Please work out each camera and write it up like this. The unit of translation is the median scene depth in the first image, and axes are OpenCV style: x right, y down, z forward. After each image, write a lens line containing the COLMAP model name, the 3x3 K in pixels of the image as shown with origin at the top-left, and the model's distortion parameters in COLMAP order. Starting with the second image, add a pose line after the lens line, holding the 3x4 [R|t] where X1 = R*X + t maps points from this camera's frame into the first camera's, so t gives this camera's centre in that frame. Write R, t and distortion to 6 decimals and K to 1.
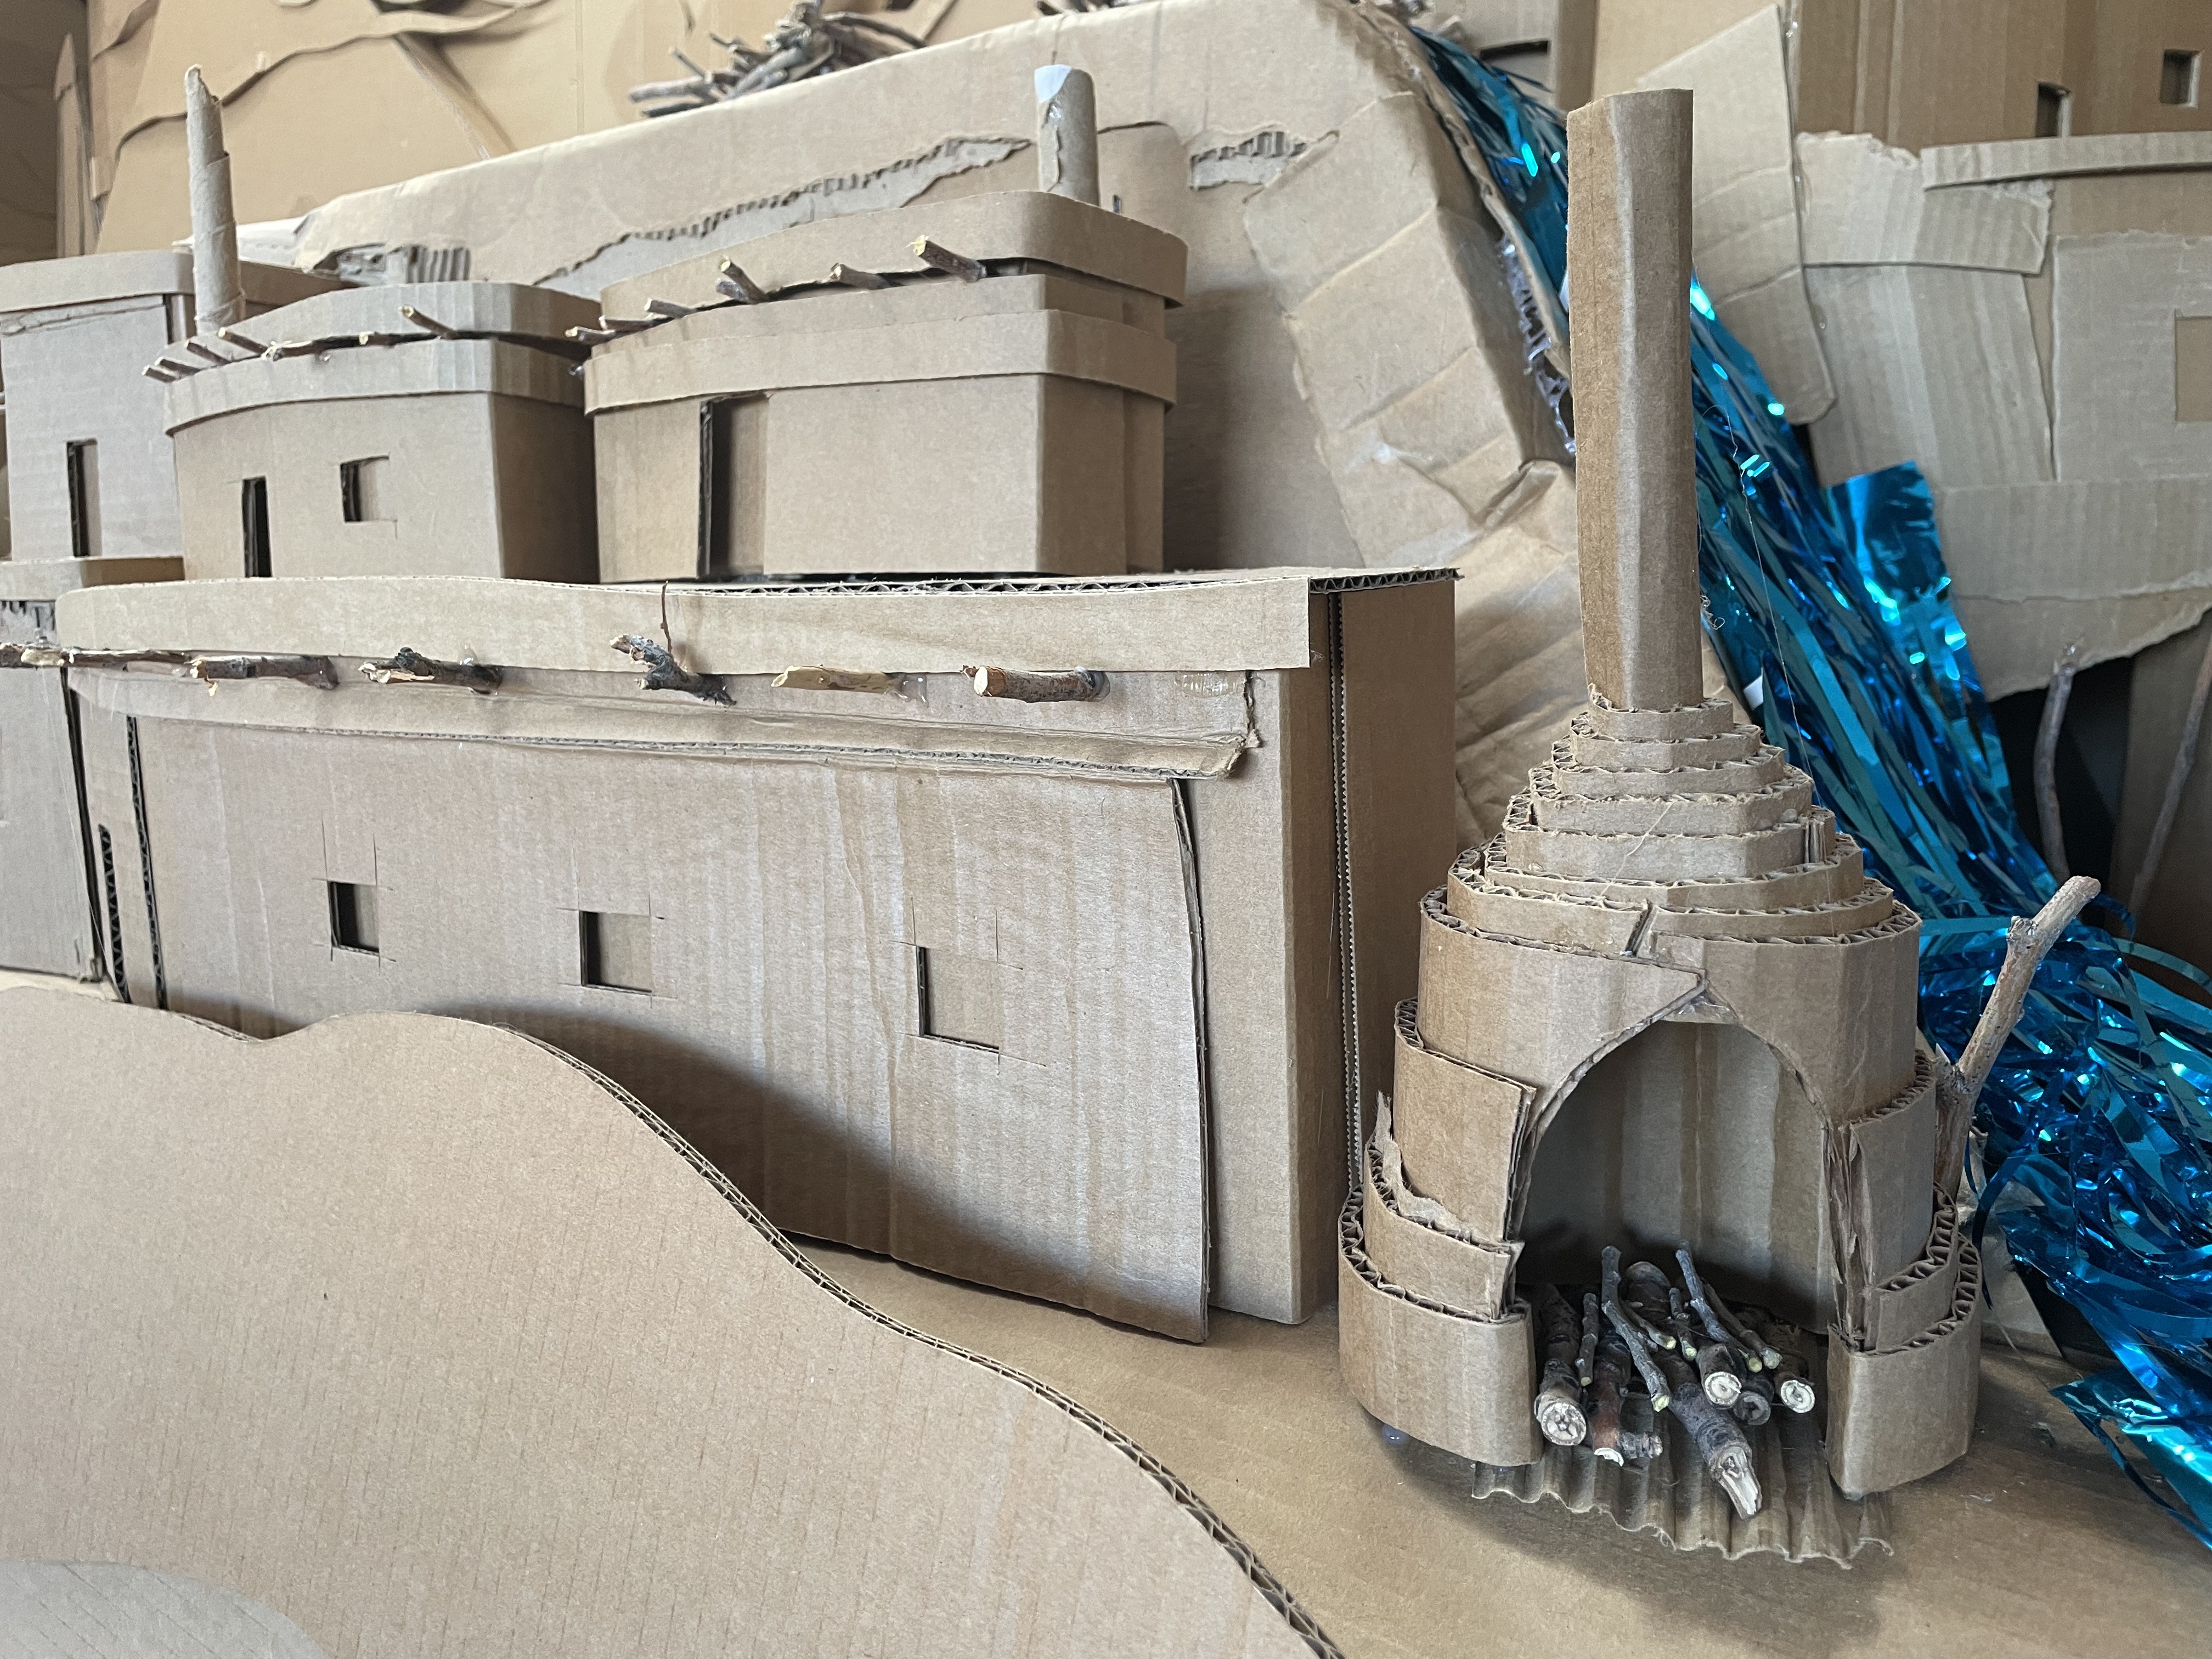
lens RADIAL K [[1807.9, 0, 1106.0], [0, 1807.9, 829.5], [0, 0, 1]] dist [0.030111, -0.070361]
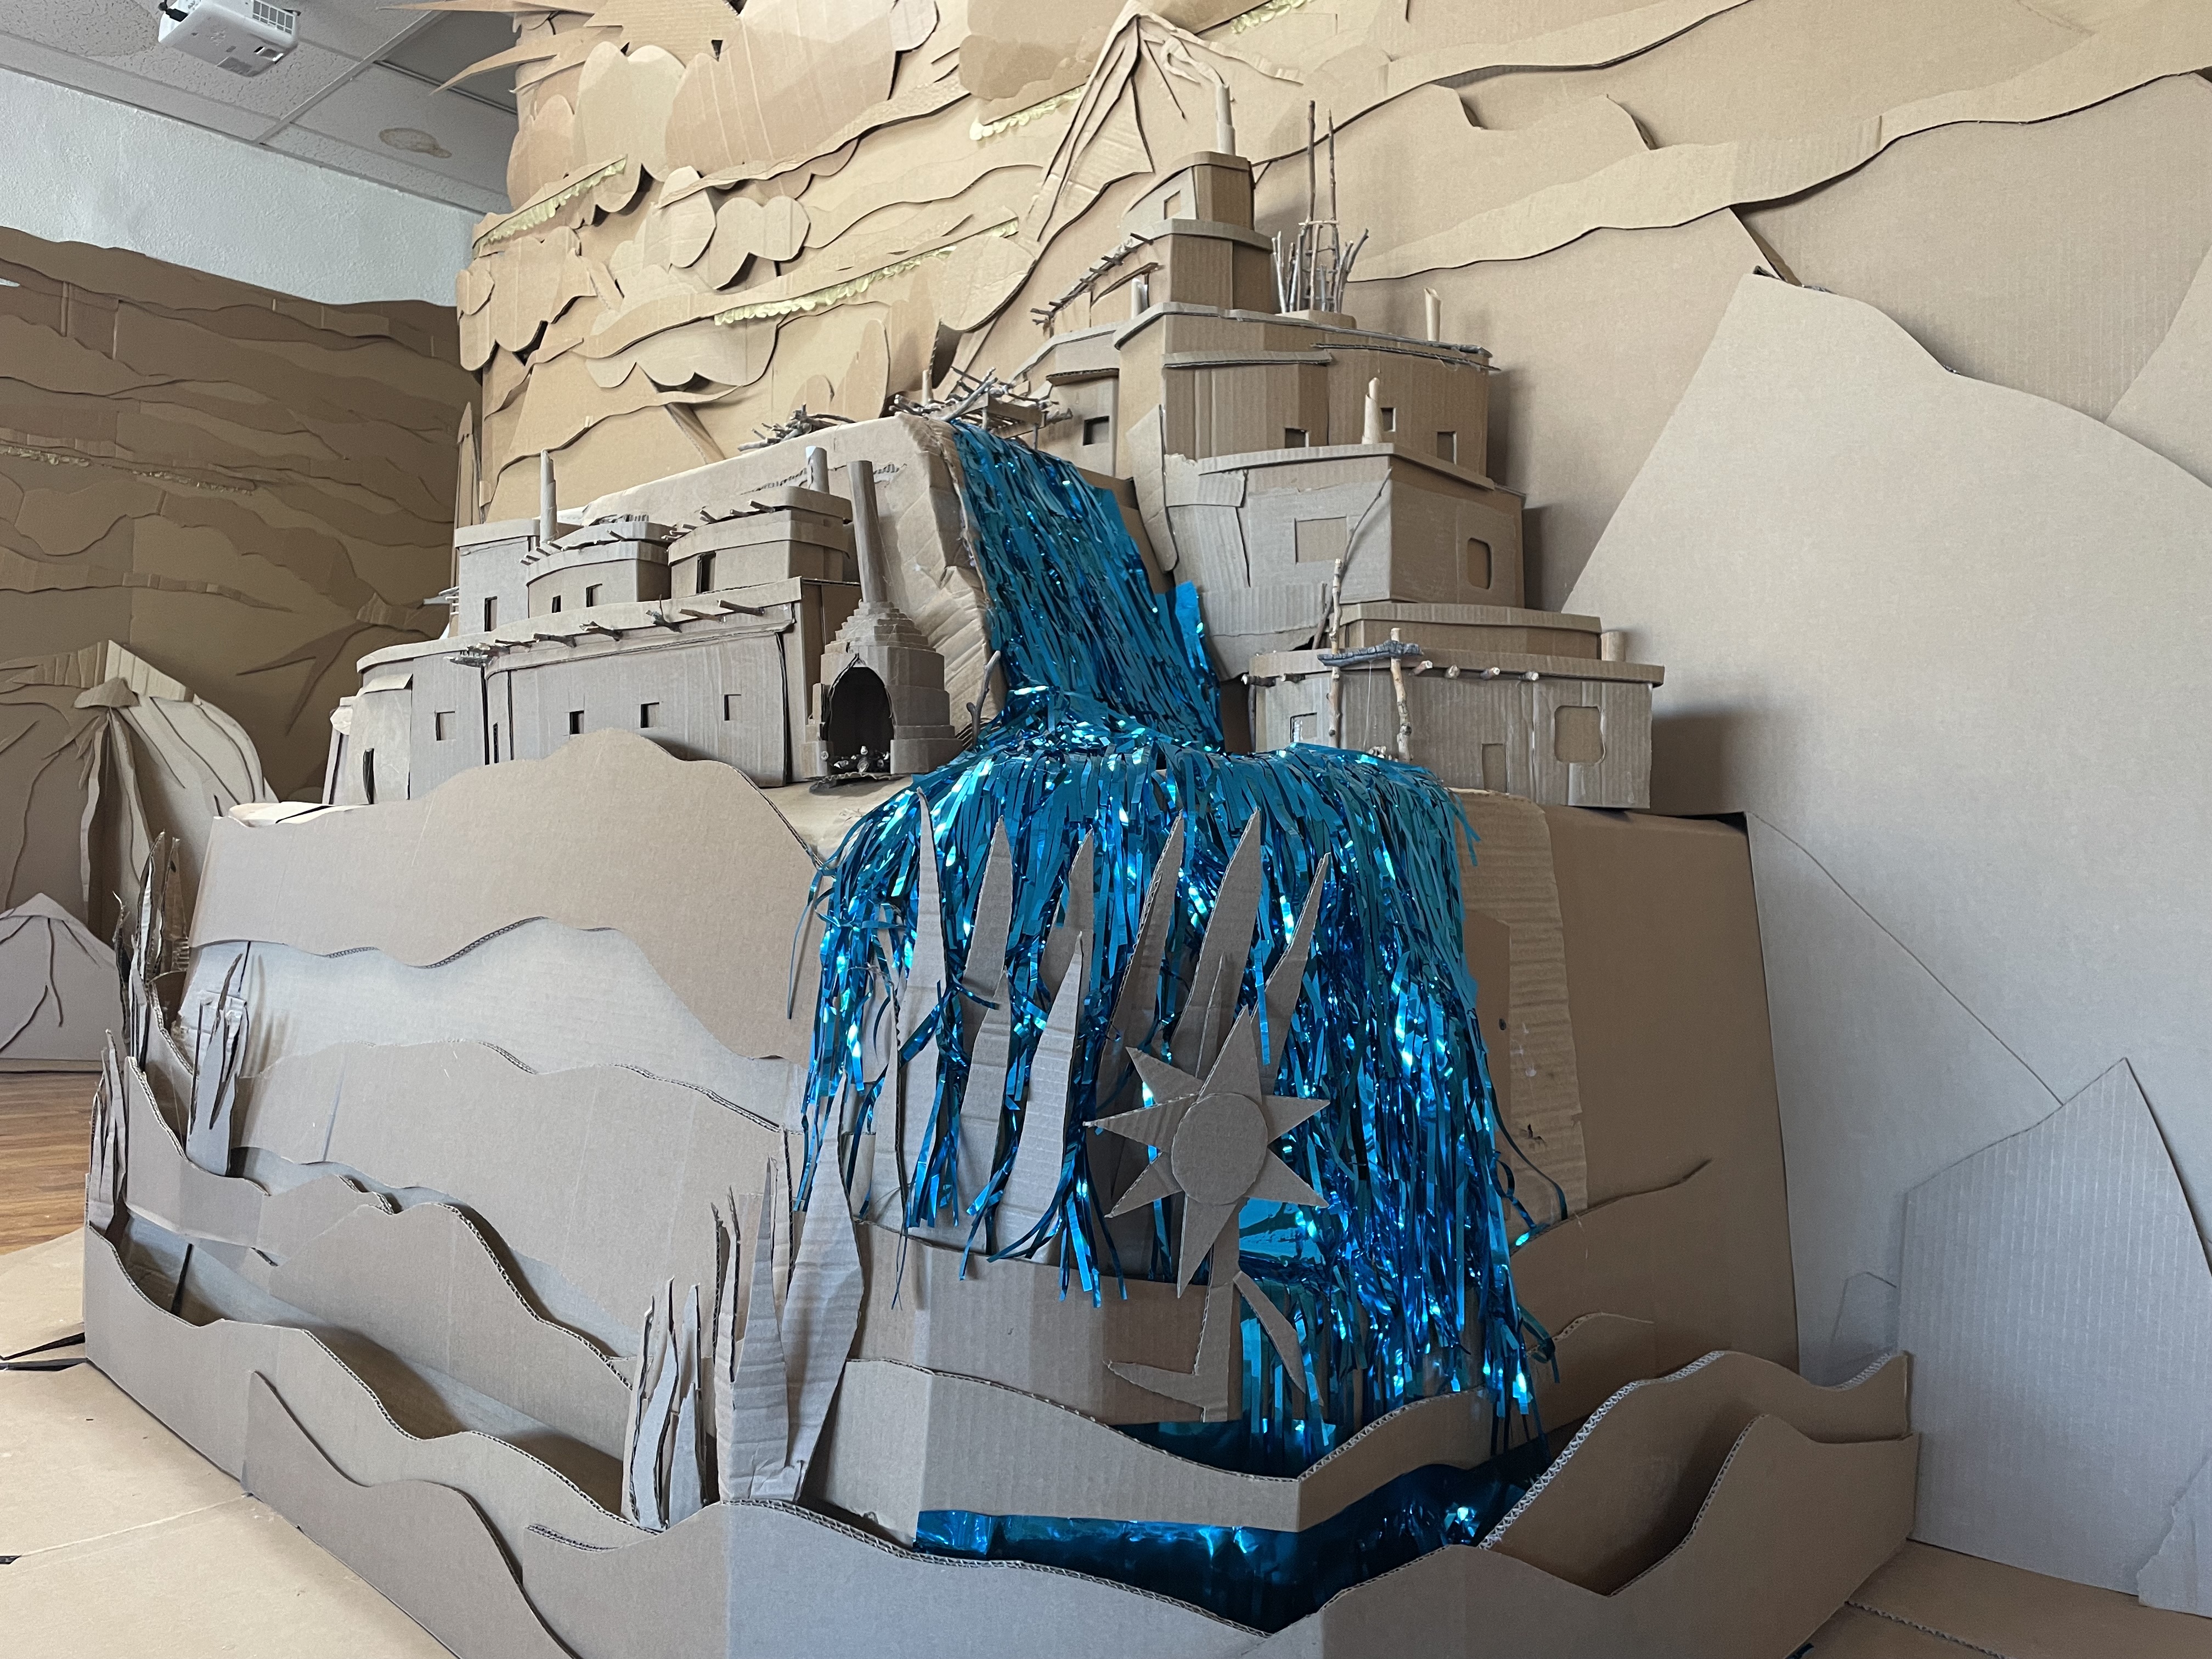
lens RADIAL K [[1674.7, 0, 1106.0], [0, 1674.7, 829.5], [0, 0, 1]] dist [0.000485, -0.000927]
pose [[0.991729, -0.001329, -0.128345, 0.724224], [-0.016221, 0.990630, -0.135603, 0.521331], [0.127323, 0.136563, 0.982415, -1.423435]]
